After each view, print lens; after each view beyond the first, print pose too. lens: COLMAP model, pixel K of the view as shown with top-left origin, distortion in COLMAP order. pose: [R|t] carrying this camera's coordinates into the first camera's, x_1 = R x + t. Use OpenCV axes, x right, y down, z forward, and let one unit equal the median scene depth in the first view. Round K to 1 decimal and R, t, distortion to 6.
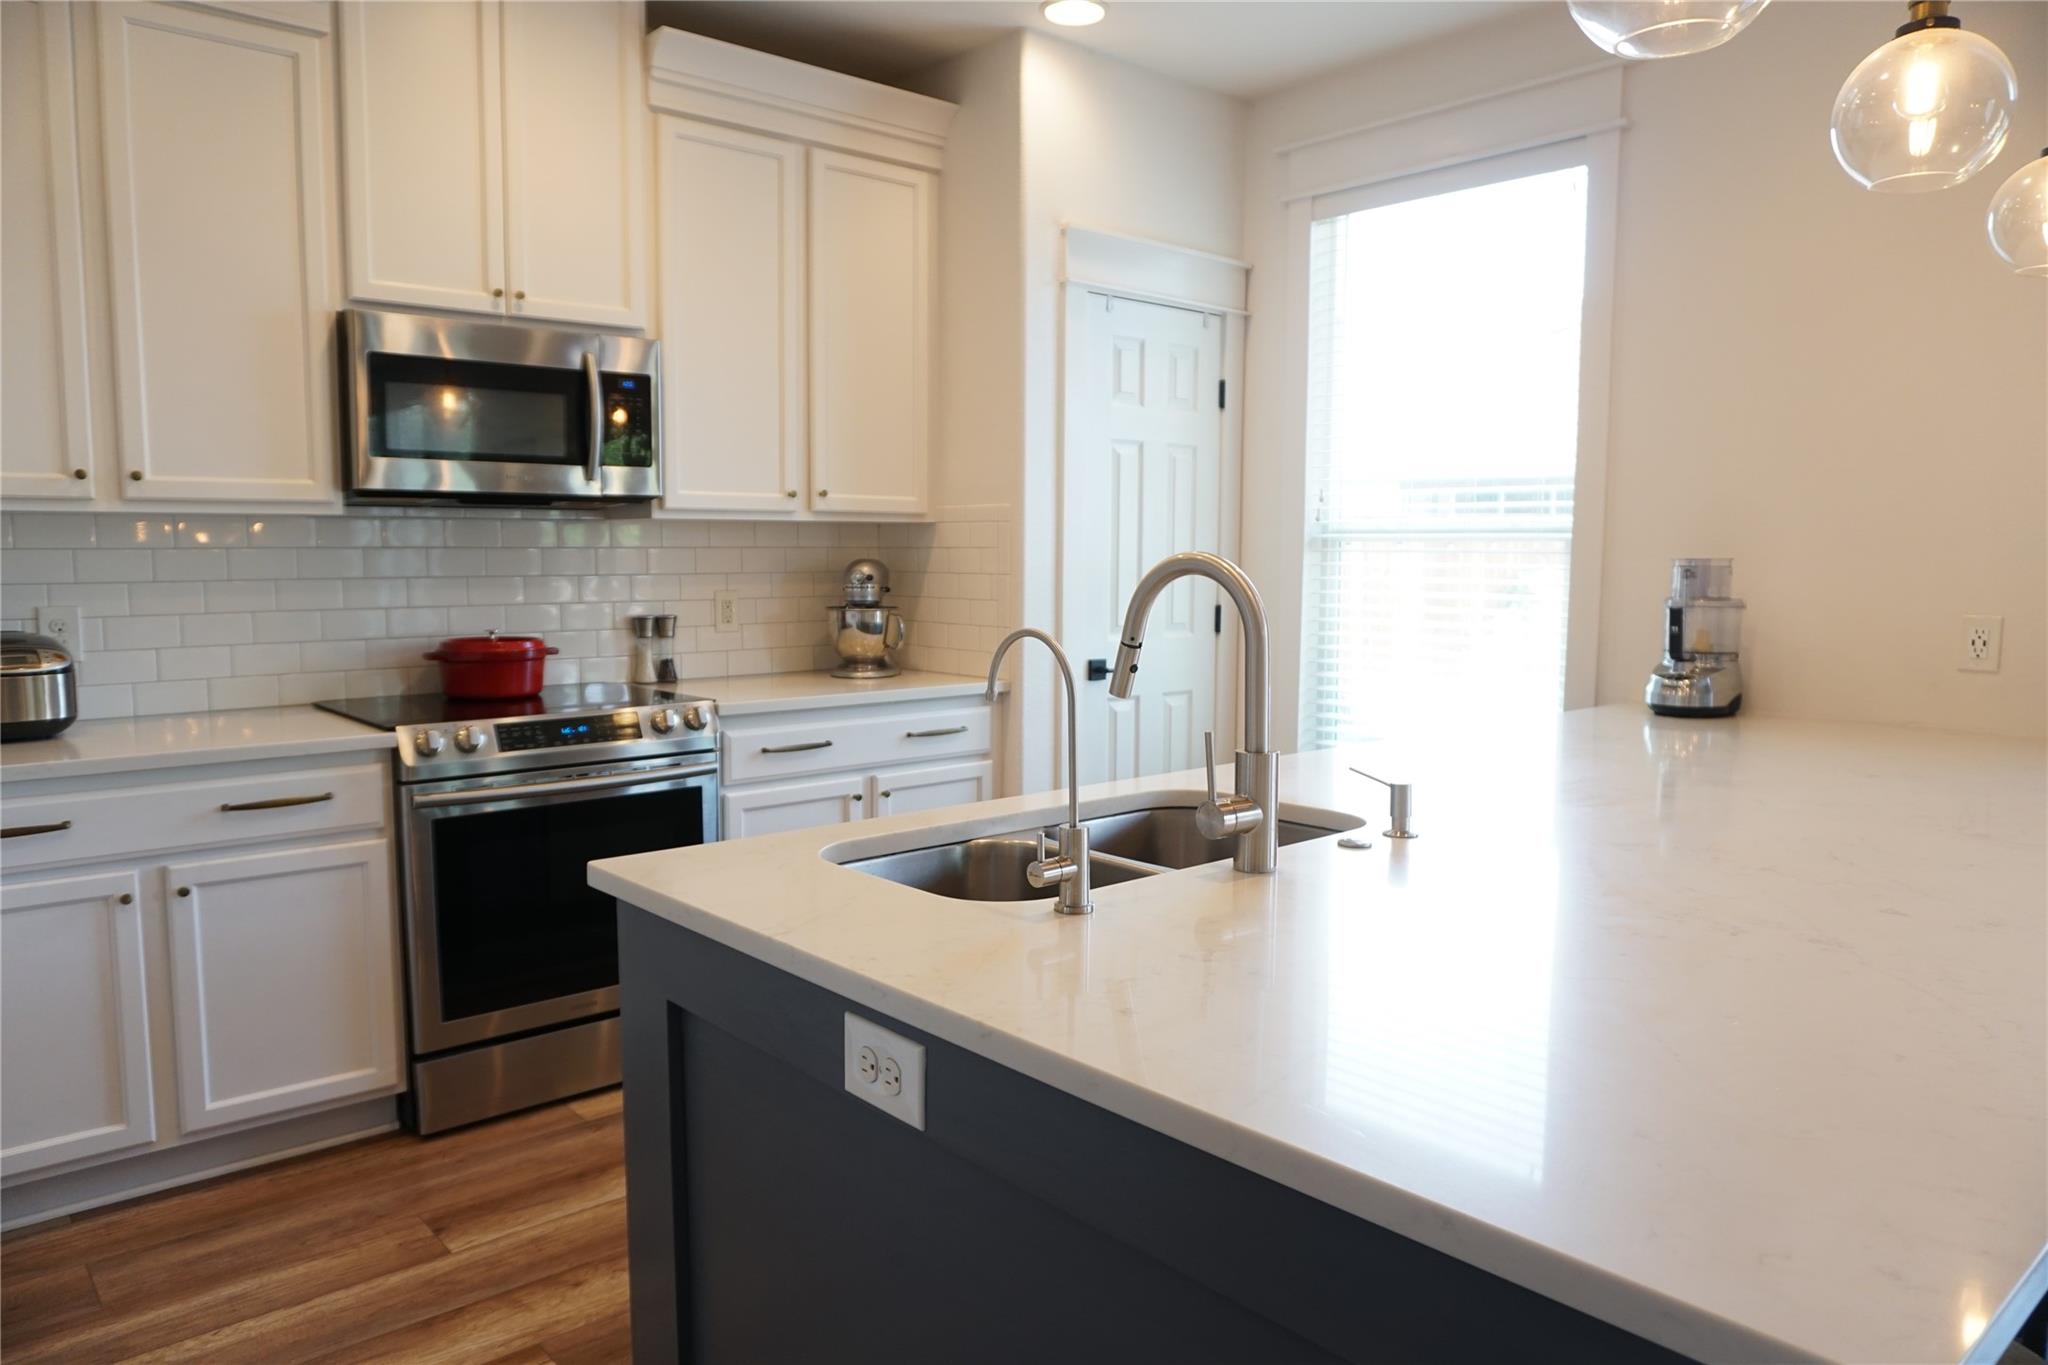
lens RADIAL K [[1367.8, 0, 1036.5], [0, 1367.8, 688.1], [0, 0, 1]] dist [-0.045132, 0.029200]
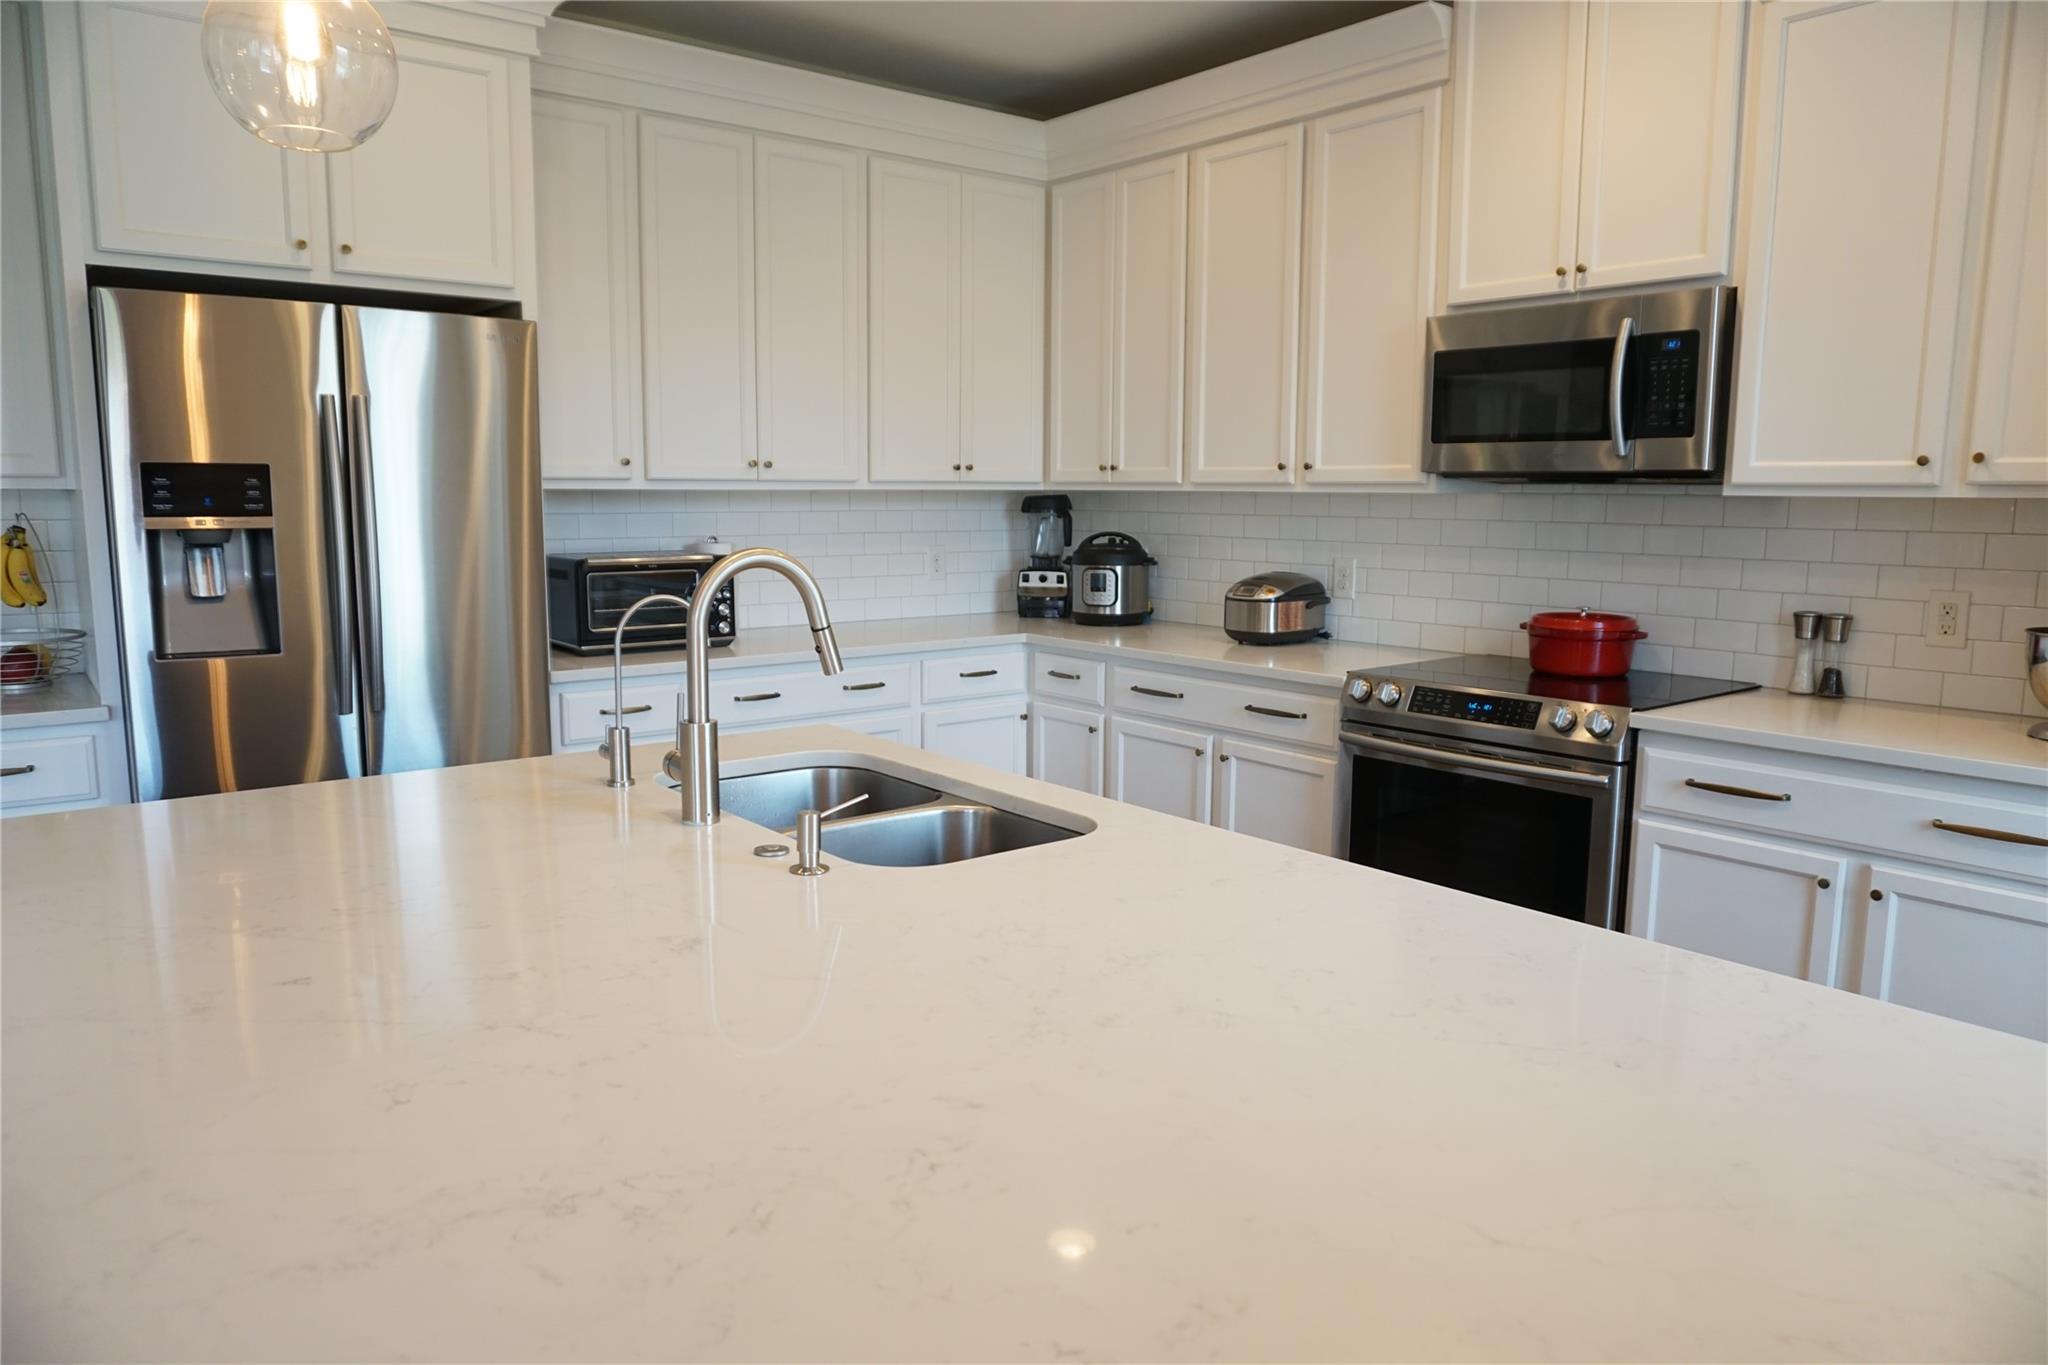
lens RADIAL K [[1367.8, 0, 1023.2], [0, 1367.8, 683.7], [0, 0, 1]] dist [-0.045132, 0.029200]
pose [[-0.049295, 0.137774, -0.989236, 0.612477], [-0.106512, 0.984067, 0.142362, -0.084713], [0.993089, 0.112383, -0.033835, 0.624015]]
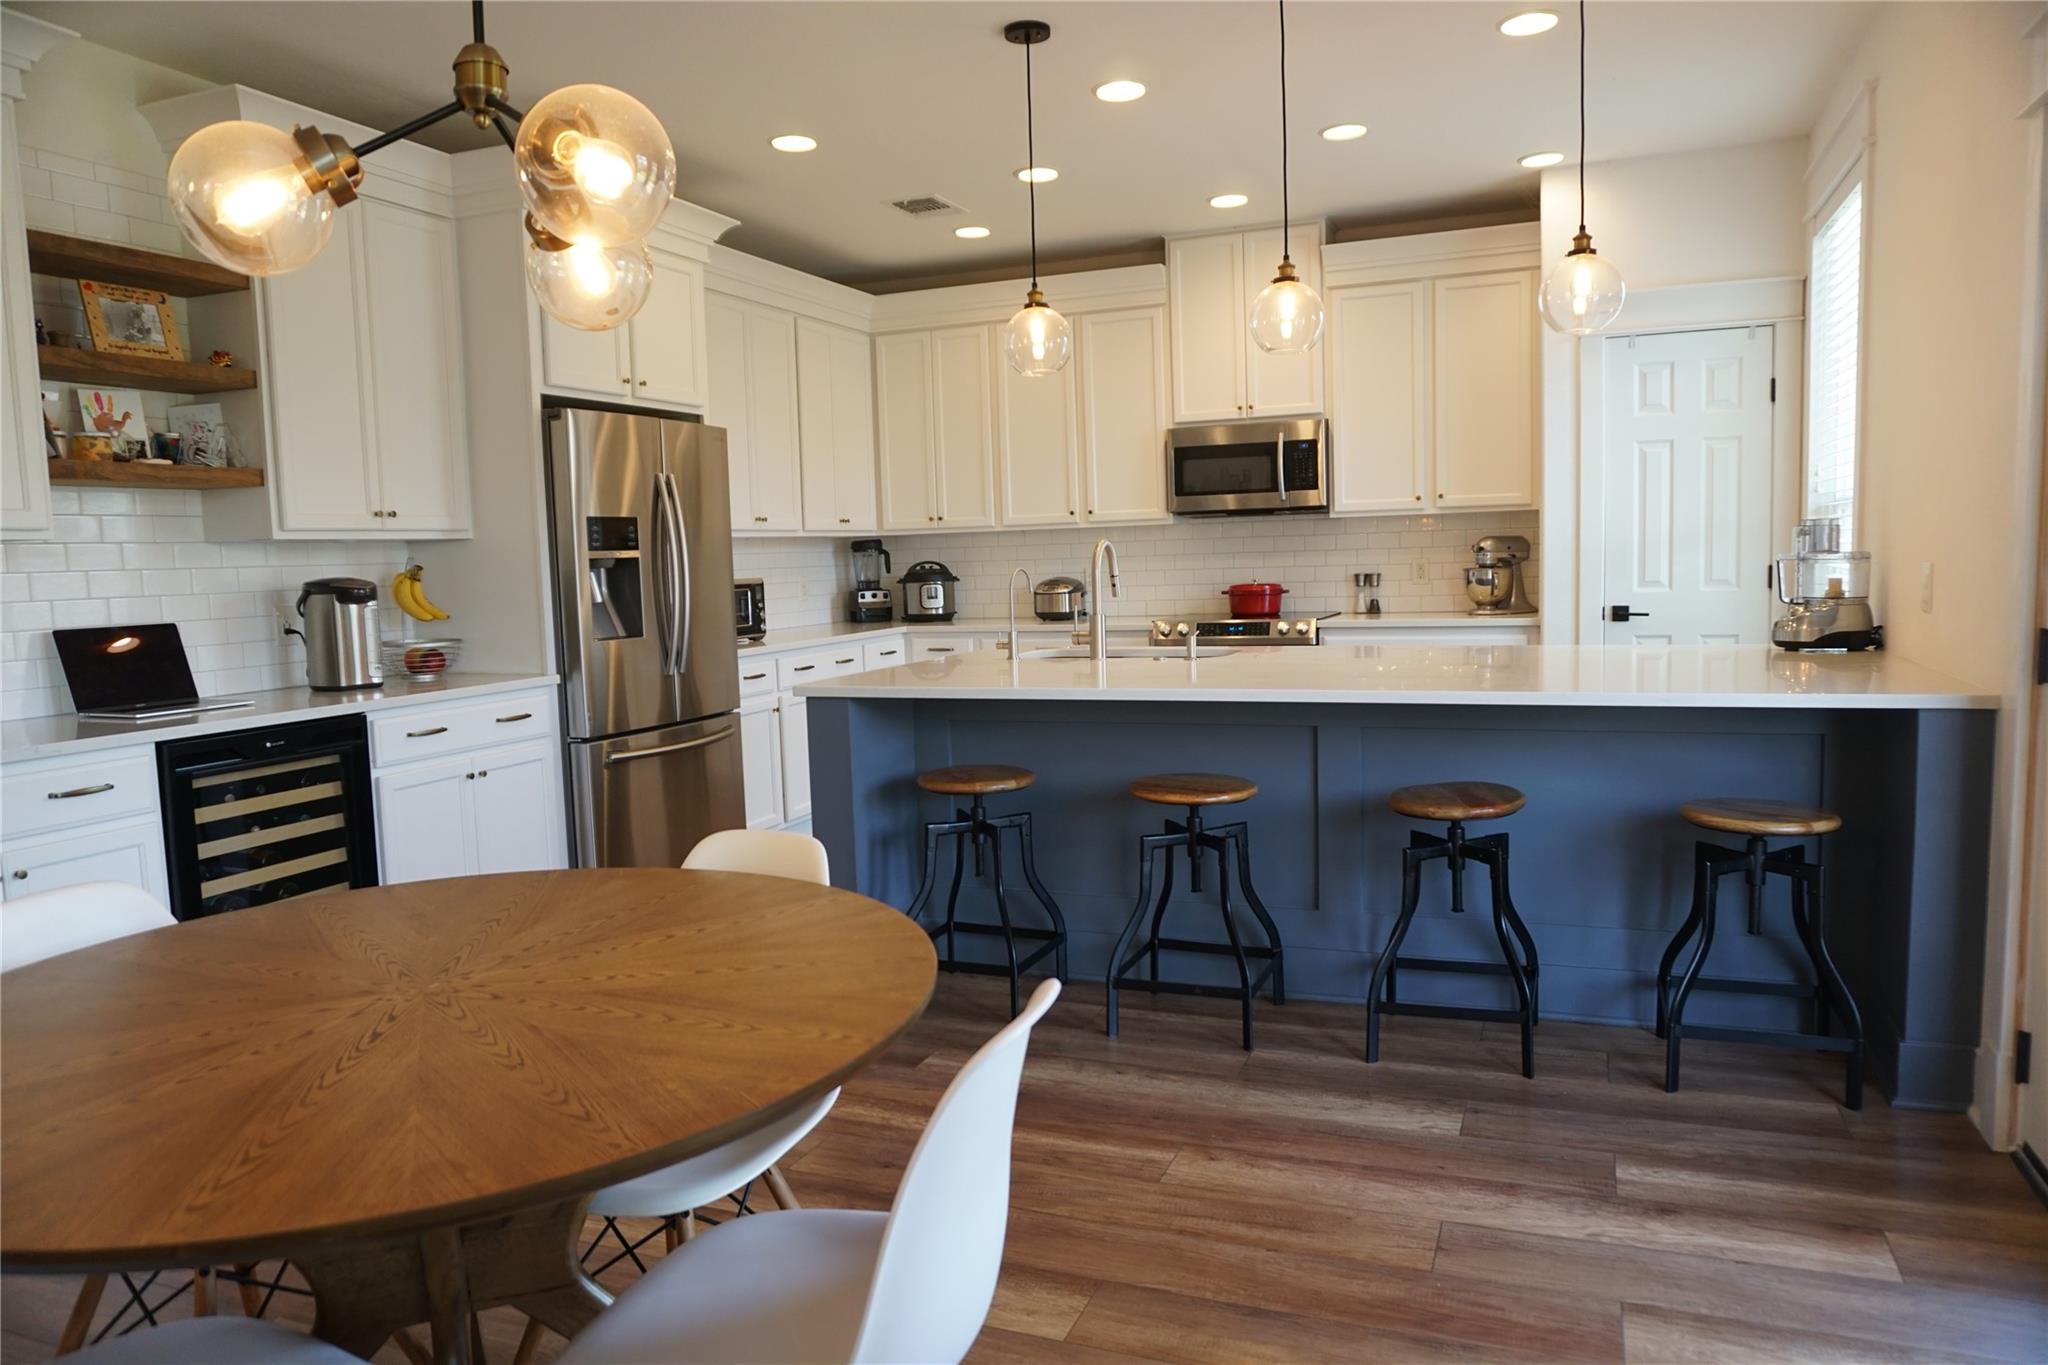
lens RADIAL K [[1367.8, 0, 1016.8], [0, 1367.8, 679.3], [0, 0, 1]] dist [-0.045132, 0.029200]
pose [[0.438915, 0.066161, -0.896089, 1.175227], [-0.056957, 0.997328, 0.045738, 0.028182], [0.896721, 0.030964, 0.441511, -0.144891]]
